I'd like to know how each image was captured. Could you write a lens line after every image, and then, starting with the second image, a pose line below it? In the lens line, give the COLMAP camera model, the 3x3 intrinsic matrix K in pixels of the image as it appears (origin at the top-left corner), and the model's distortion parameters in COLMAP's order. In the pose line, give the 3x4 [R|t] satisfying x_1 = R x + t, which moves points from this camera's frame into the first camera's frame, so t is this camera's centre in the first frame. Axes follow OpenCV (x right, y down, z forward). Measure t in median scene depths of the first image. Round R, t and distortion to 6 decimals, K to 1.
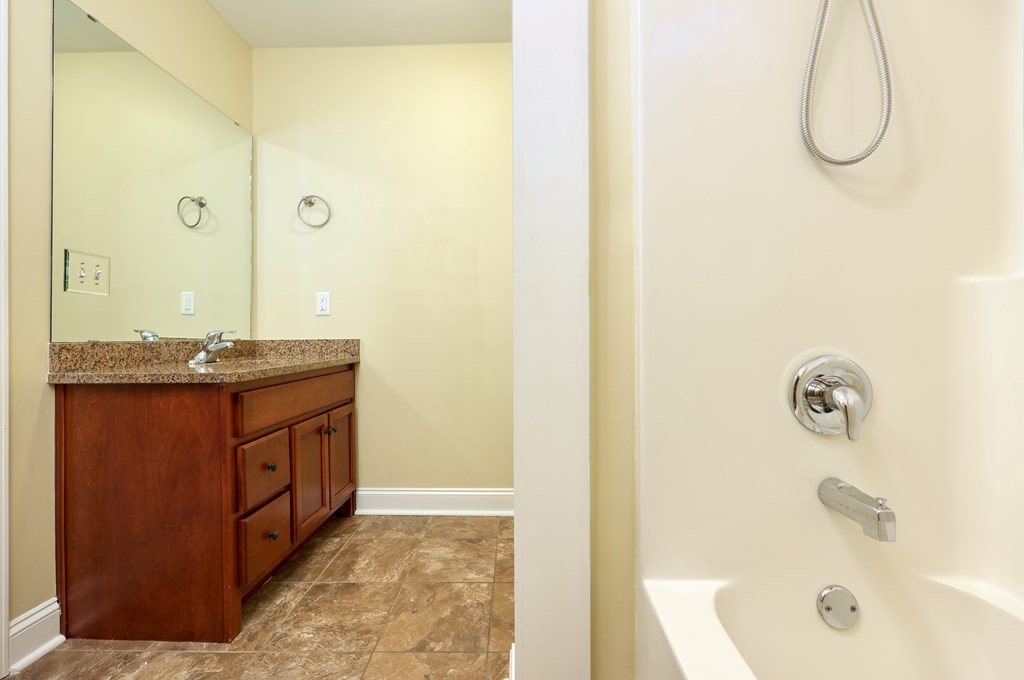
lens RADIAL K [[414.7, 0, 516.7], [0, 414.7, 342.8], [0, 0, 1]] dist [-0.002926, -0.000310]
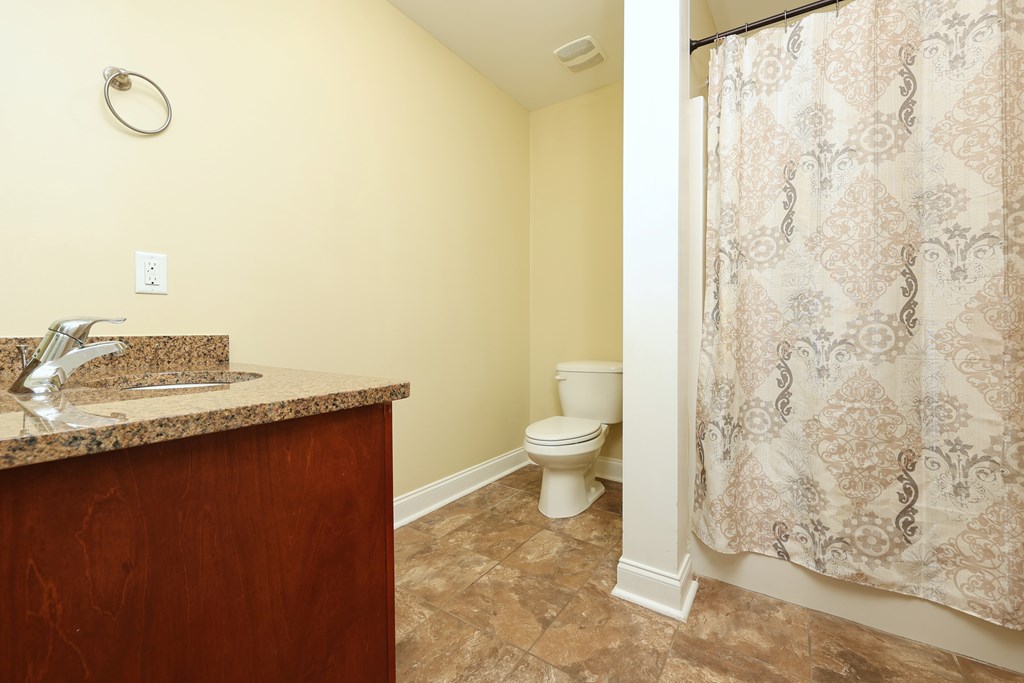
lens RADIAL K [[414.7, 0, 522.4], [0, 414.7, 342.6], [0, 0, 1]] dist [-0.002926, -0.000310]
pose [[0.550261, -0.022121, 0.834700, -1.082610], [0.015088, 0.999749, 0.016549, -0.001958], [-0.834857, 0.003487, 0.550456, 0.437922]]
